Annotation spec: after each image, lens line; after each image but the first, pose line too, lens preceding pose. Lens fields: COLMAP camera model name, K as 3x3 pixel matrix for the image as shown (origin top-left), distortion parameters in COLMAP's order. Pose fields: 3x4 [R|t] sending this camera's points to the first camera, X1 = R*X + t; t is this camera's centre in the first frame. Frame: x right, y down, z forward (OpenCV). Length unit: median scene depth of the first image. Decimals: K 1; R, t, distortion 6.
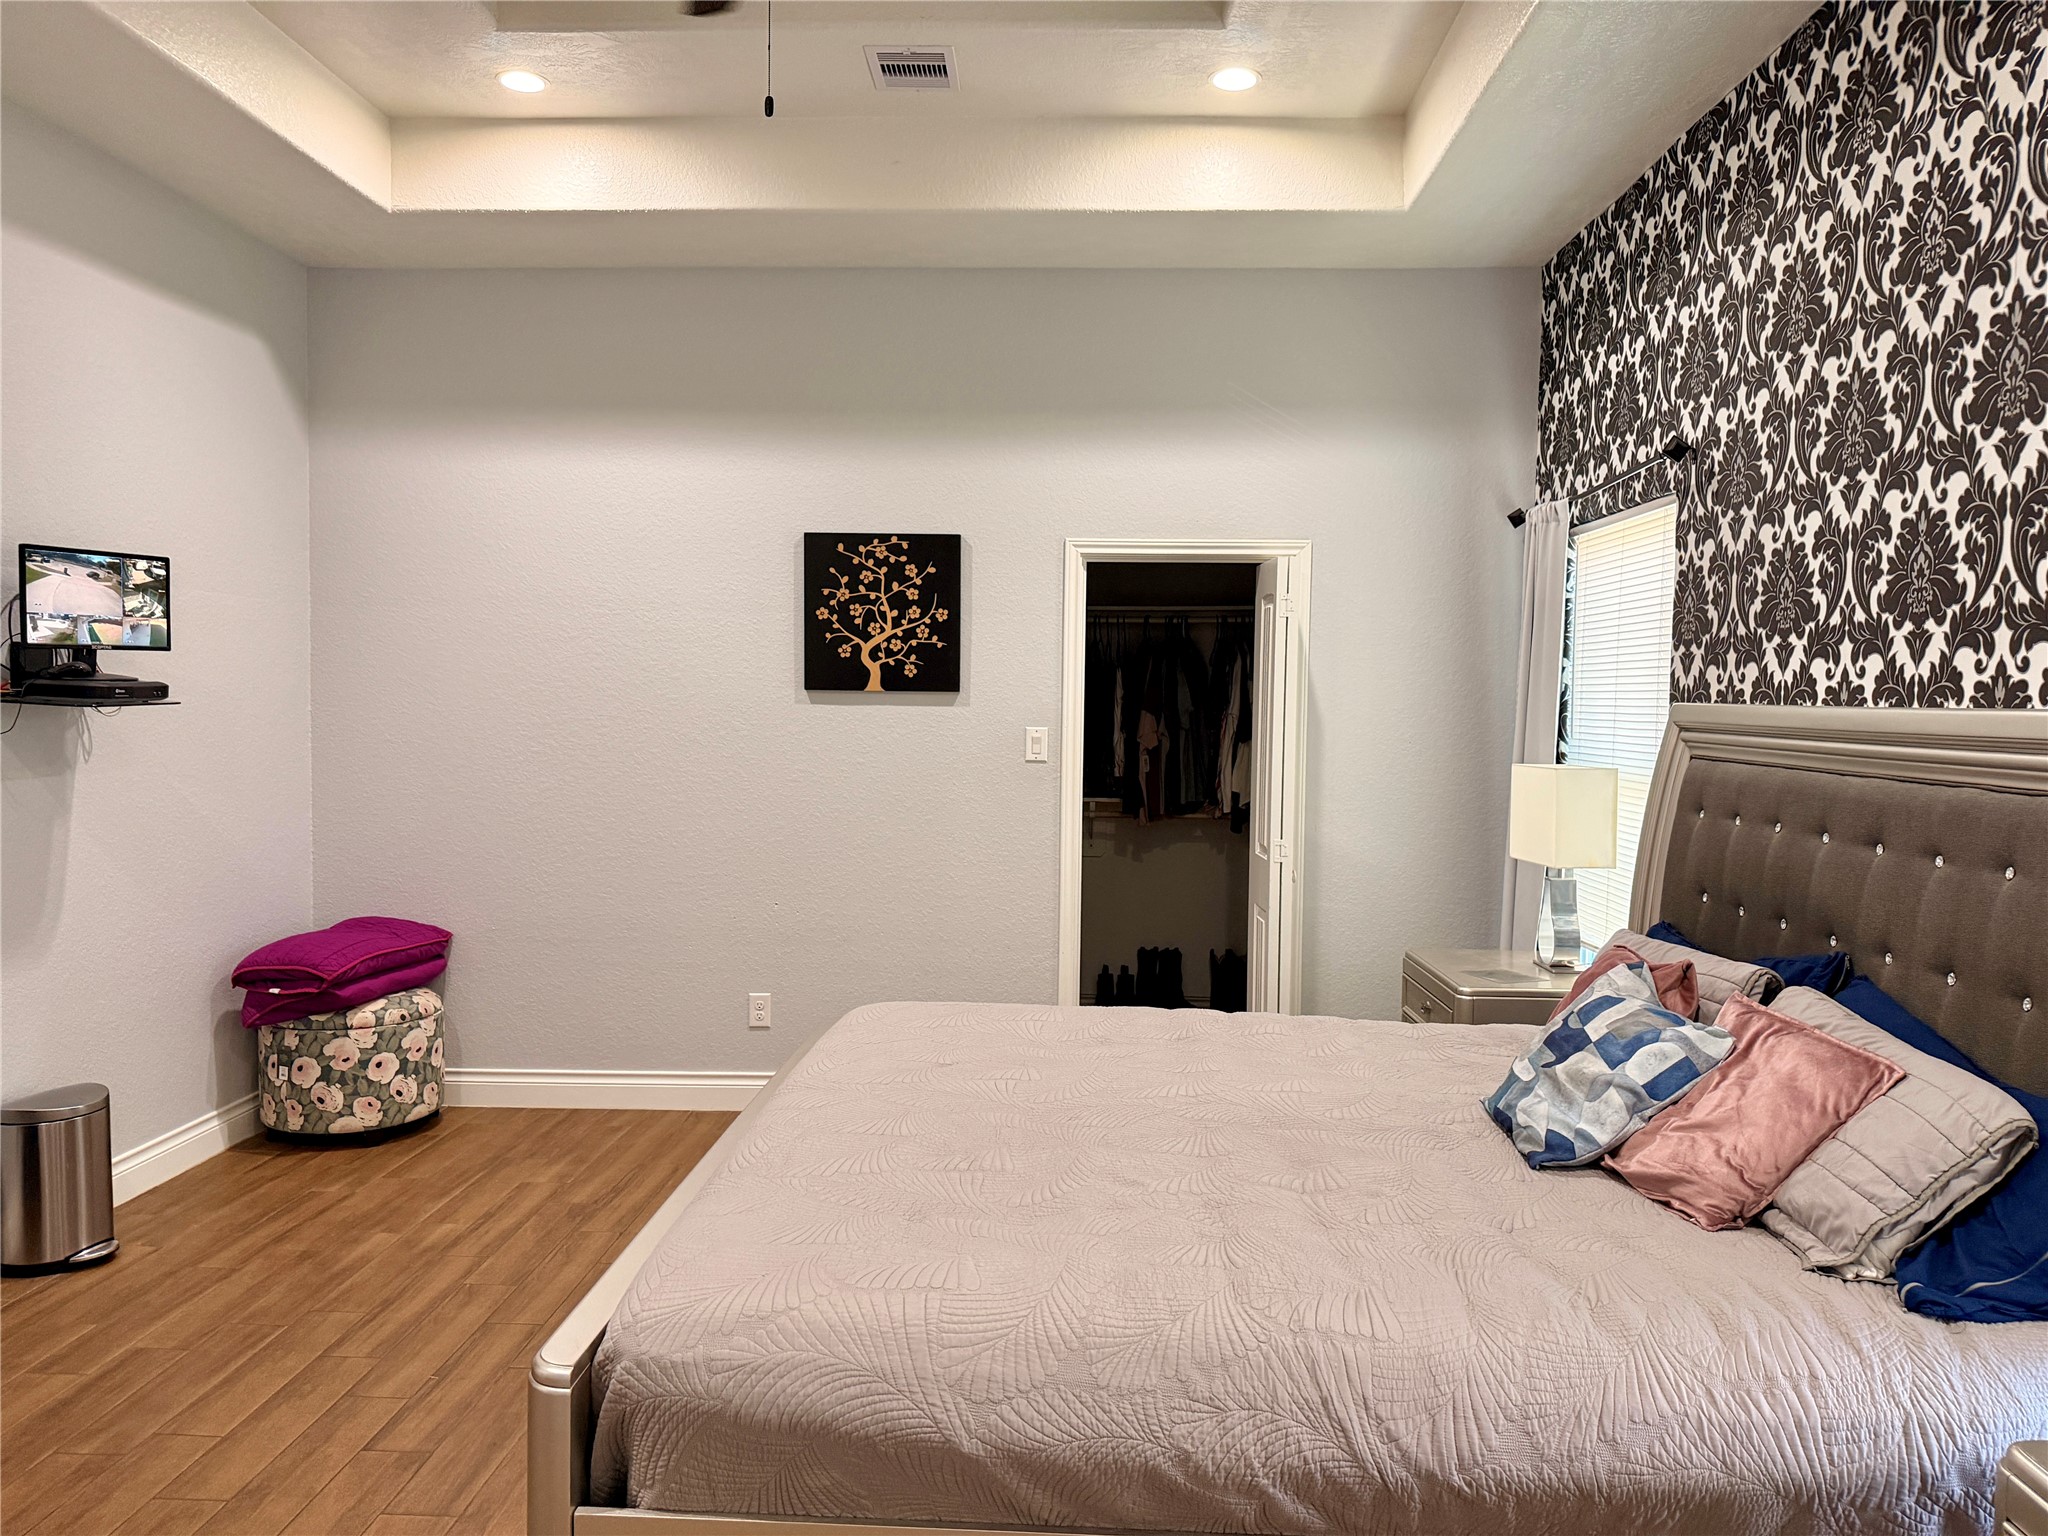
lens RADIAL K [[1460.5, 0, 1023.9], [0, 1460.5, 766.3], [0, 0, 1]] dist [0.050154, -0.040540]
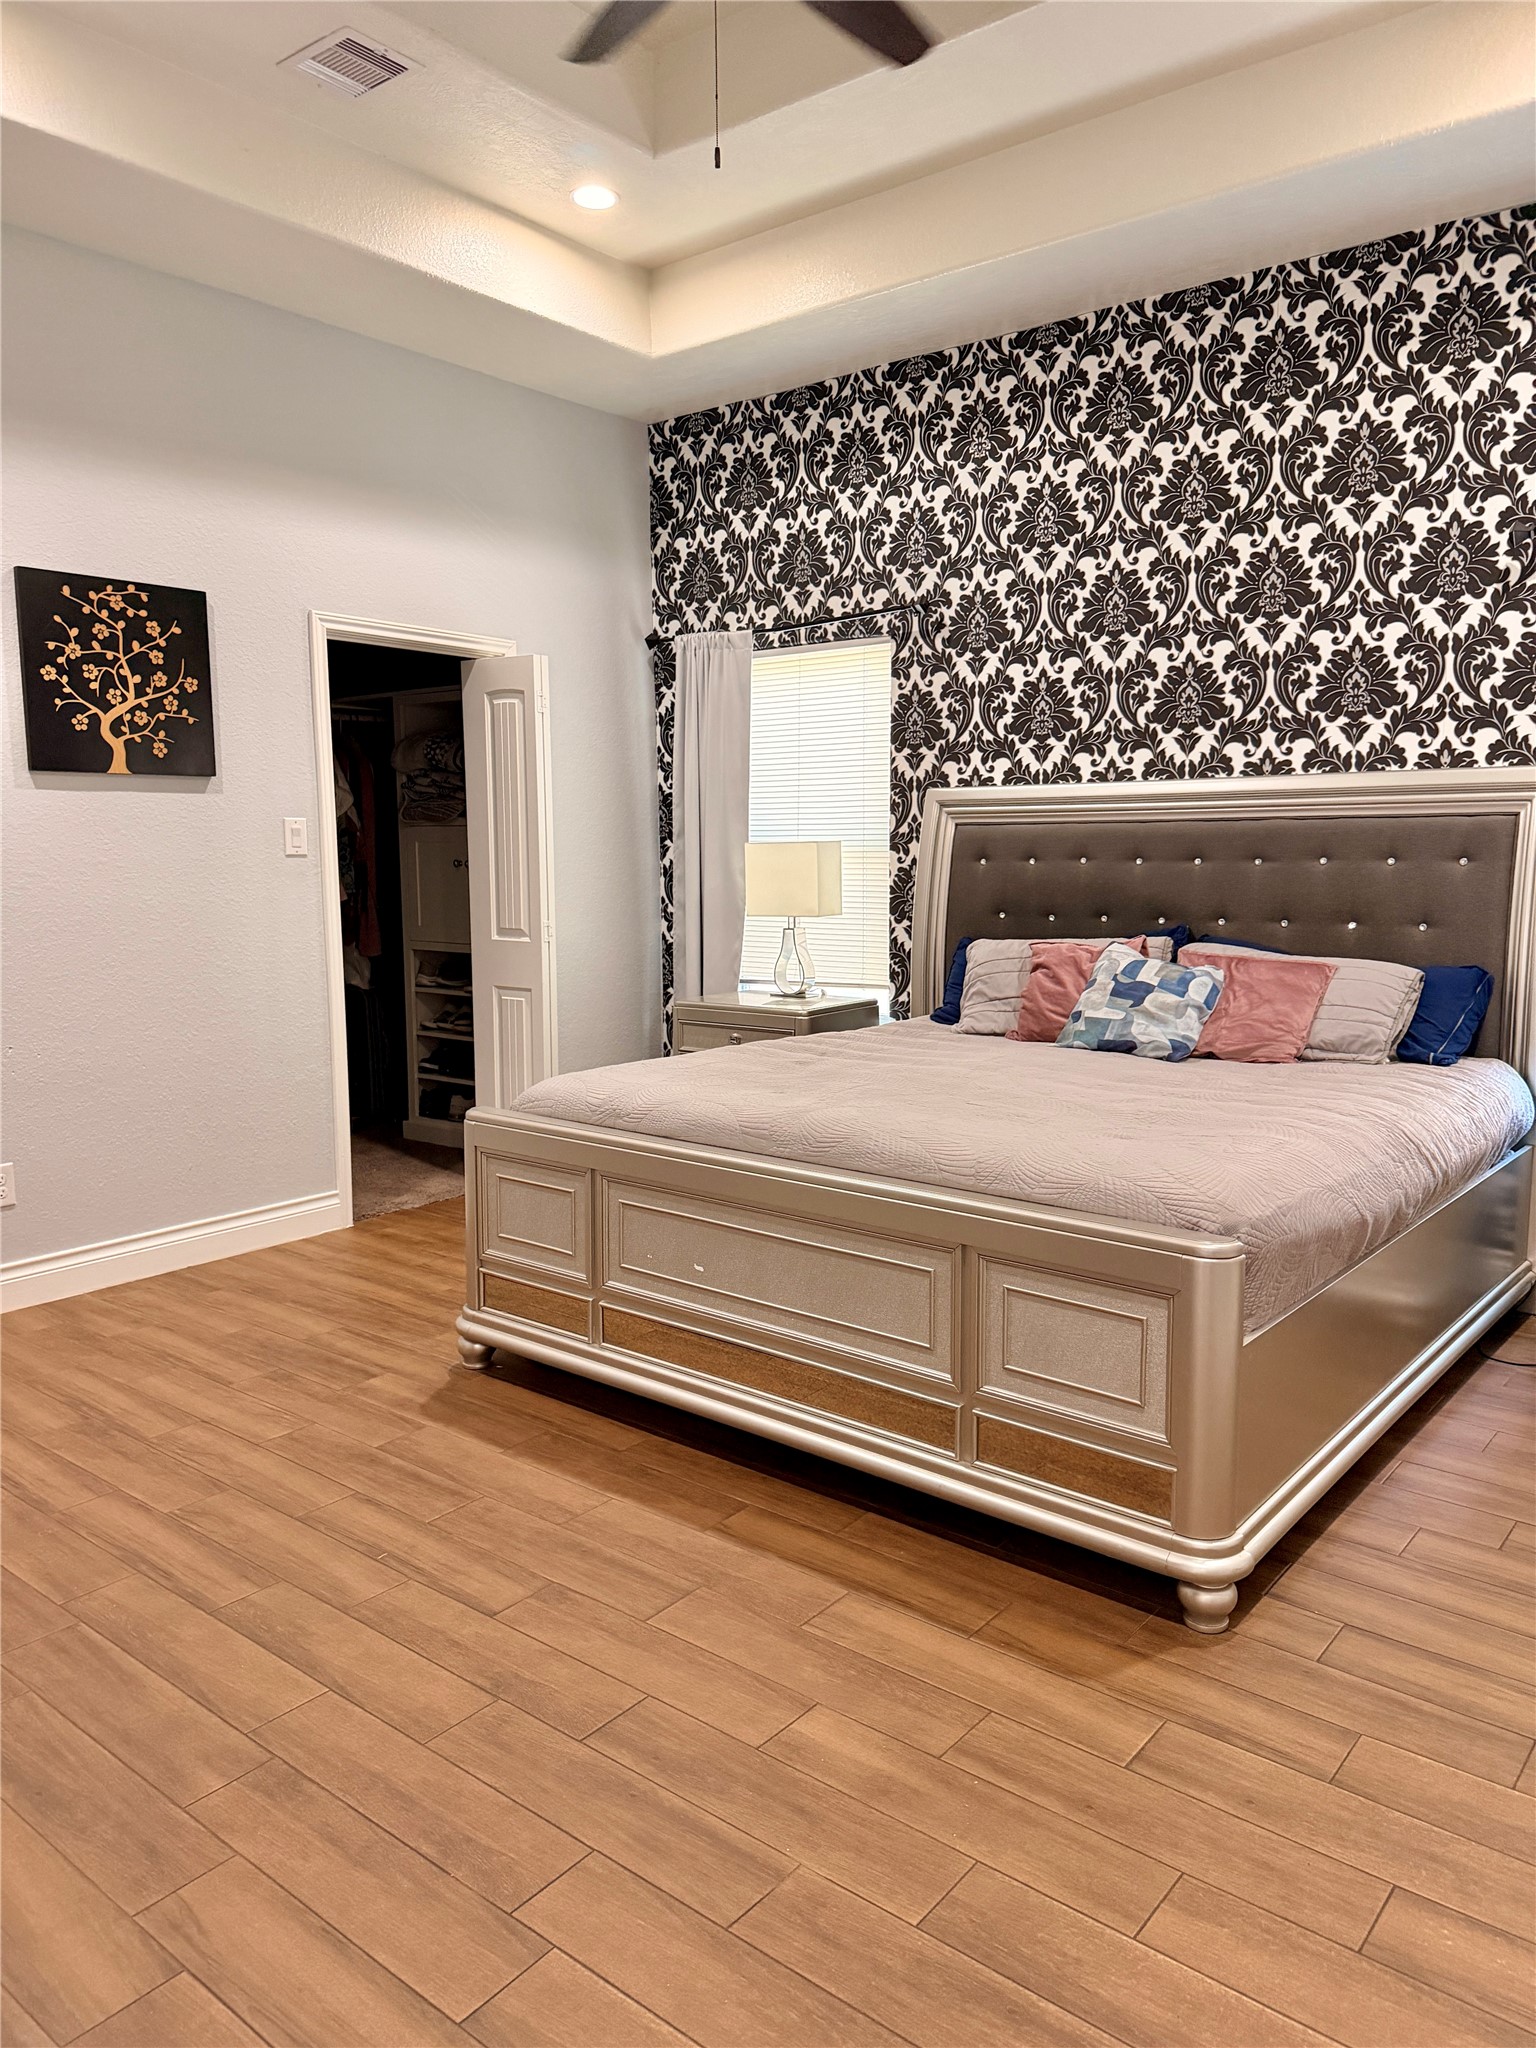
lens RADIAL K [[1460.5, 0, 759.2], [0, 1460.5, 1014.1], [0, 0, 1]] dist [0.050154, -0.040540]
pose [[0.587932, -0.107025, 0.801799, -0.575957], [0.047620, 0.994069, 0.097771, 0.019982], [-0.807507, -0.019301, 0.589542, 0.213772]]
